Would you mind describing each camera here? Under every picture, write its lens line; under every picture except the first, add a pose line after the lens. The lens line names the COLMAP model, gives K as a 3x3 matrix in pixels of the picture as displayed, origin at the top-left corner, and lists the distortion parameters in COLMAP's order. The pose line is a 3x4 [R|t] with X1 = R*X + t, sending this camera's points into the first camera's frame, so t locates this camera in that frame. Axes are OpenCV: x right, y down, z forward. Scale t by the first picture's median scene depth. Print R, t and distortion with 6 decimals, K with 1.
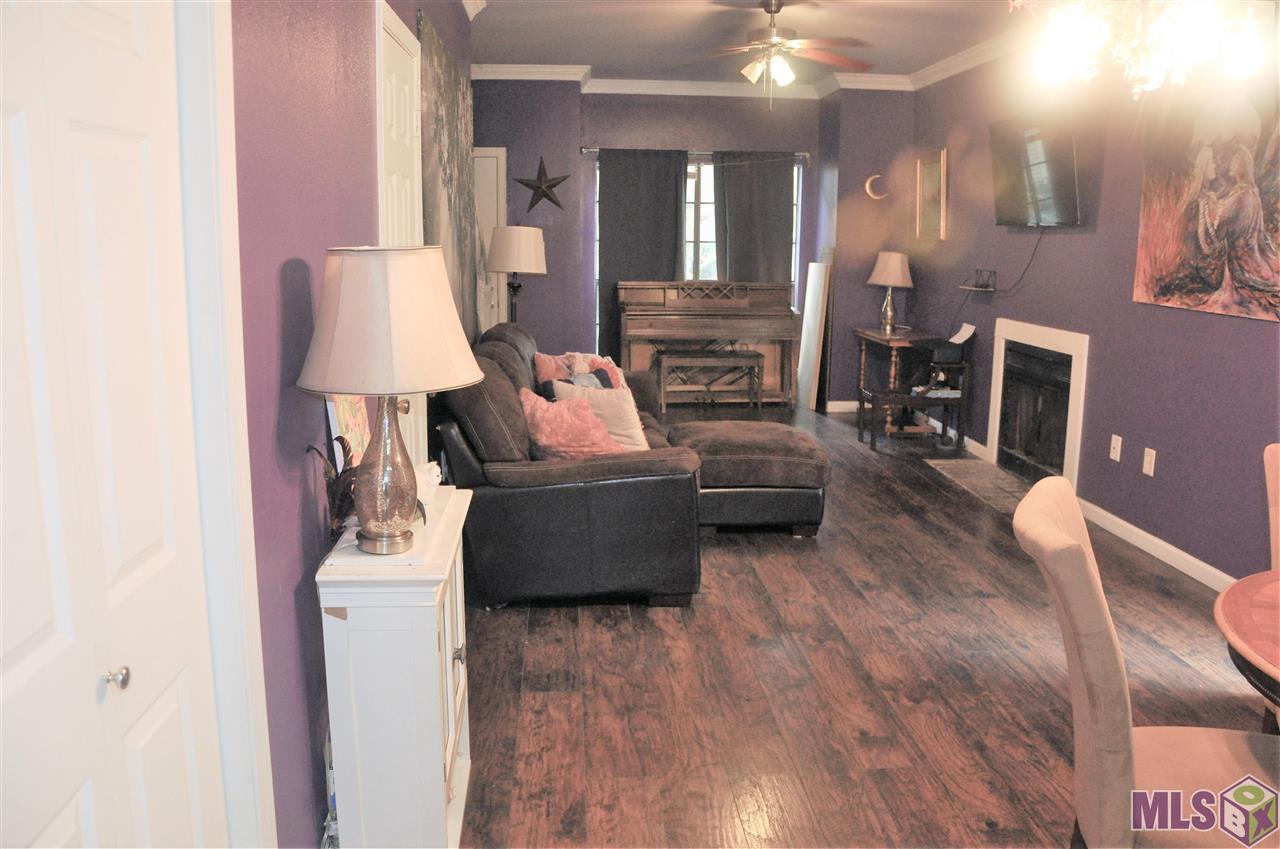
lens RADIAL K [[996.4, 0, 656.3], [0, 996.4, 417.8], [0, 0, 1]] dist [-0.165937, 0.120964]
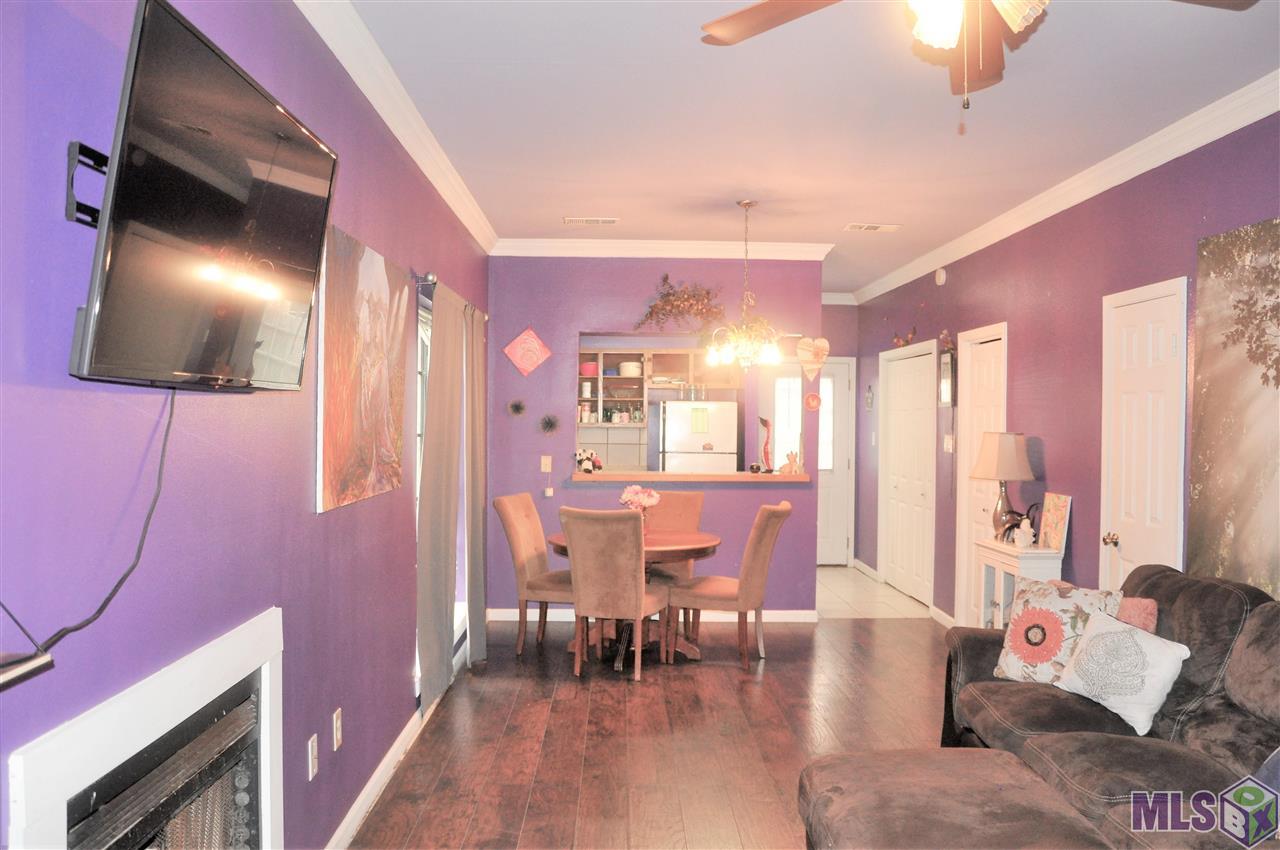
lens RADIAL K [[1035.9, 0, 640.0], [0, 1035.9, 425.0], [0, 0, 1]] dist [0.000649, -0.000362]
pose [[-0.997907, -0.028622, 0.057982, 0.256061], [-0.016898, 0.980971, 0.193420, -0.316900], [-0.062415, 0.192036, -0.979401, 1.665442]]
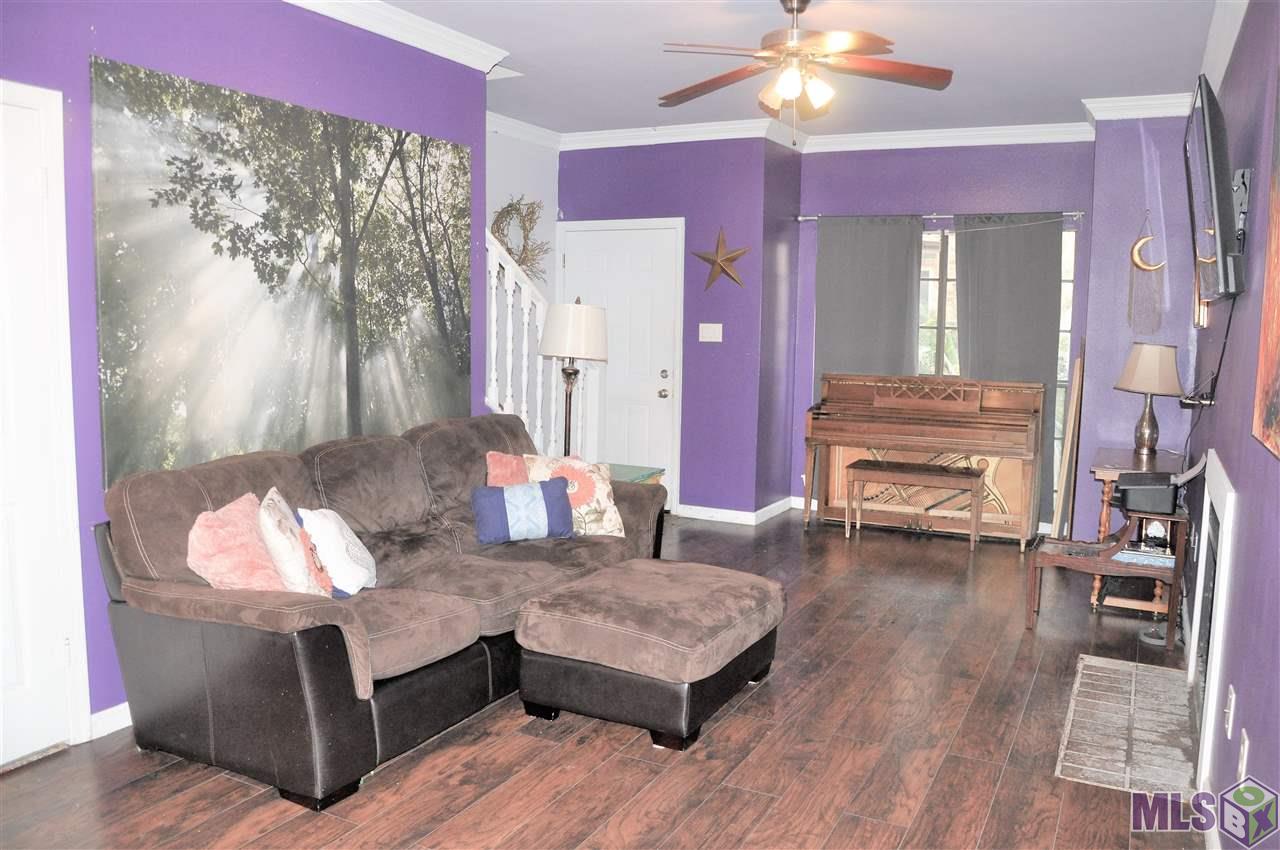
lens RADIAL K [[996.4, 0, 656.3], [0, 996.4, 418.3], [0, 0, 1]] dist [-0.165937, 0.120964]
pose [[0.855864, 0.056609, -0.514094, 0.492445], [-0.100450, 0.993258, -0.057858, -0.069220], [0.507353, 0.101159, 0.855780, 0.405793]]
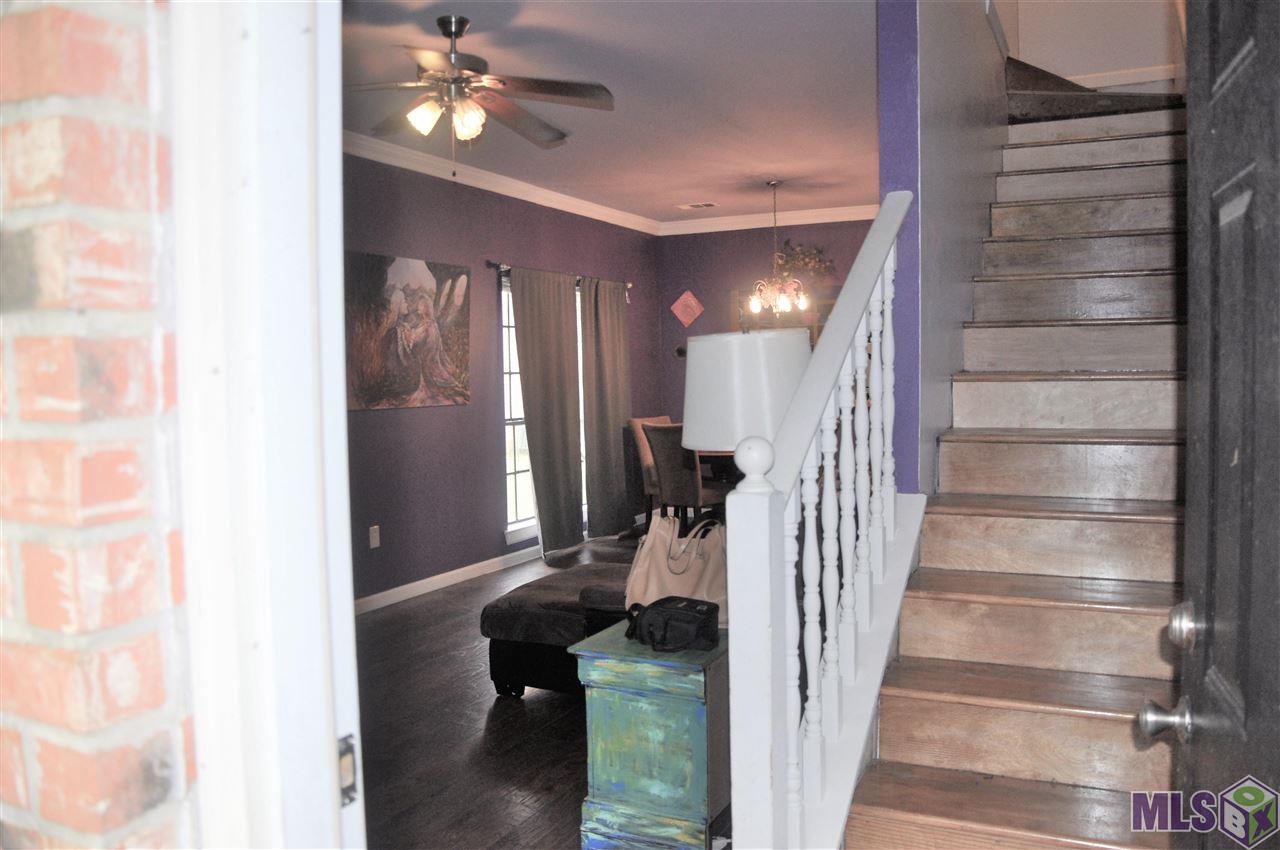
lens RADIAL K [[996.4, 0, 656.3], [0, 996.4, 418.3], [0, 0, 1]] dist [-0.165937, 0.120964]
pose [[-0.864203, -0.018206, 0.502814, -0.416917], [0.102409, 0.972061, 0.211212, -0.326344], [-0.492611, 0.234023, -0.838193, 1.827008]]
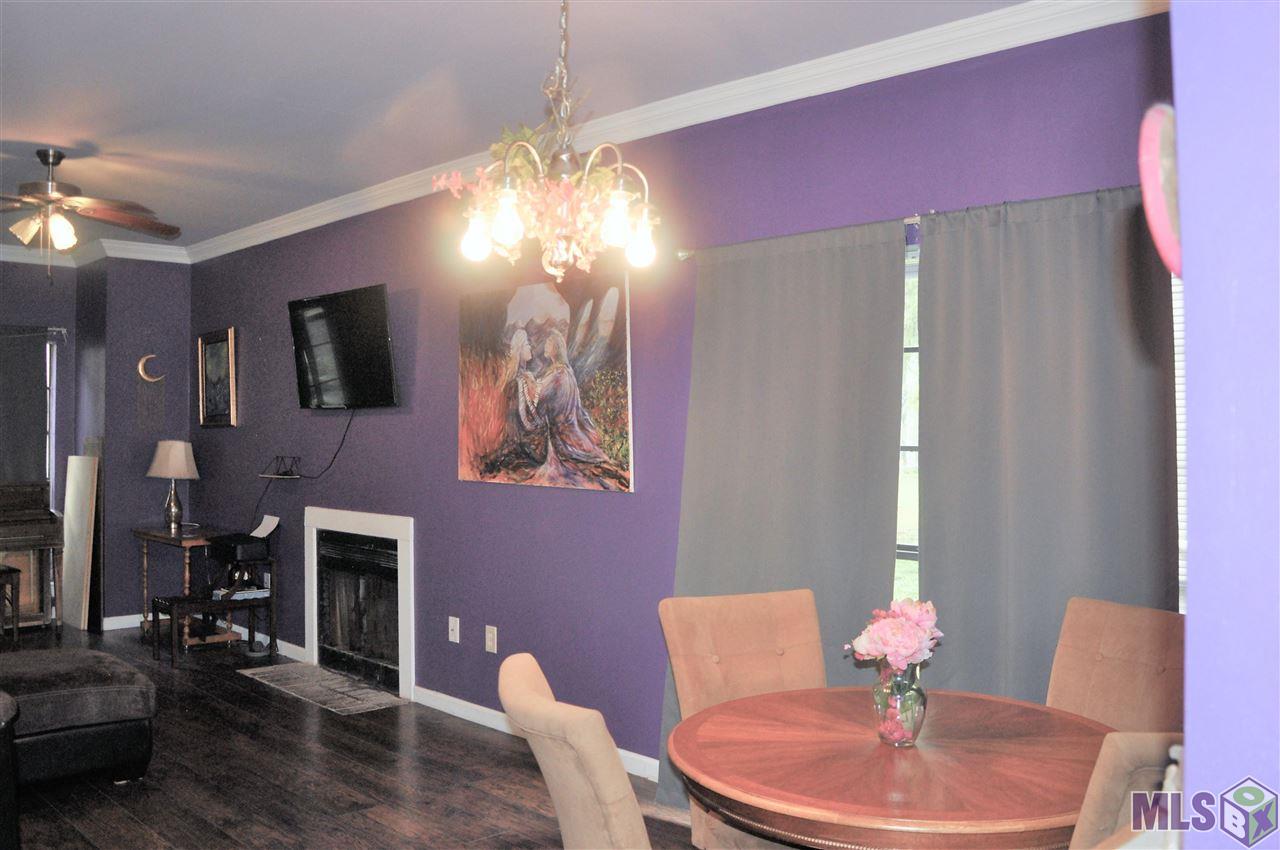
lens RADIAL K [[1082.0, 0, 640.0], [0, 1082.0, 425.0], [0, 0, 1]] dist [-0.182406, 0.152065]
pose [[0.766300, -0.007716, 0.642436, -0.078161], [0.123976, 0.982911, -0.136073, -0.001911], [-0.630408, 0.183919, 0.754162, 0.028819]]
